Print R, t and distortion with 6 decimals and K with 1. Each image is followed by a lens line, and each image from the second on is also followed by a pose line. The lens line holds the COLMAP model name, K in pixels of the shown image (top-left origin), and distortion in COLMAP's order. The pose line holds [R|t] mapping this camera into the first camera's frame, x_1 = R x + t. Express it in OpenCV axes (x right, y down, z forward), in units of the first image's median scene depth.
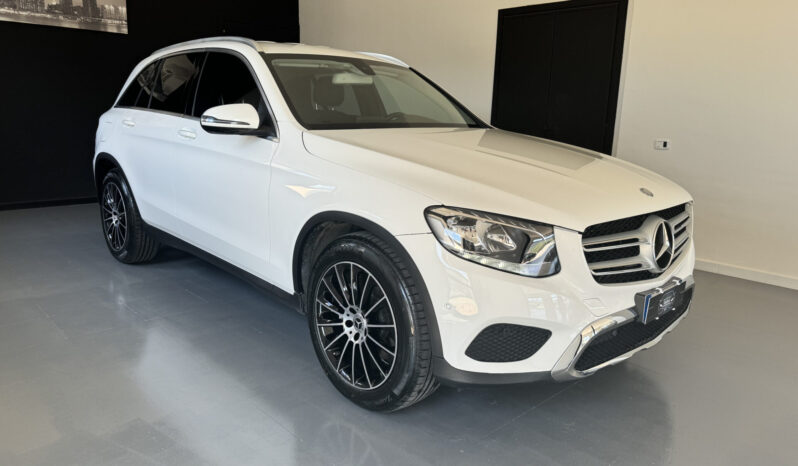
lens RADIAL K [[560.7, 0, 395.8], [0, 560.7, 261.2], [0, 0, 1]] dist [0.004520, -0.003563]
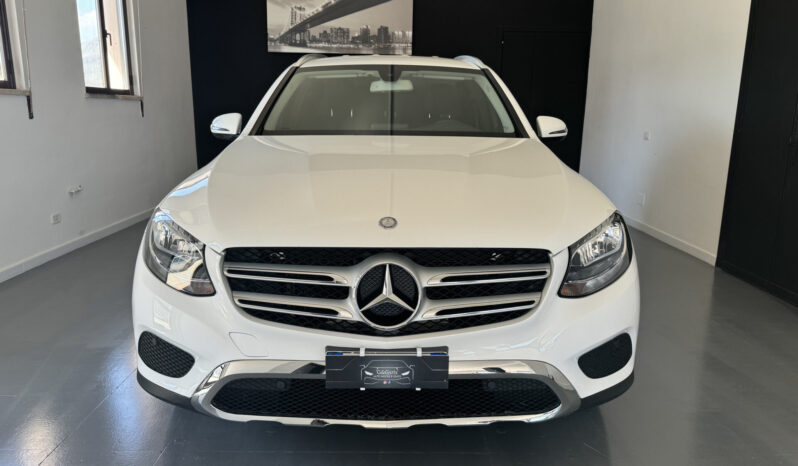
lens RADIAL K [[560.7, 0, 395.8], [0, 560.7, 261.2], [0, 0, 1]] dist [0.004520, -0.003563]
pose [[0.743362, 0.153860, -0.650953, 0.340878], [-0.165431, 0.985241, 0.043957, -0.037945], [0.648109, 0.075012, 0.757844, 0.158848]]
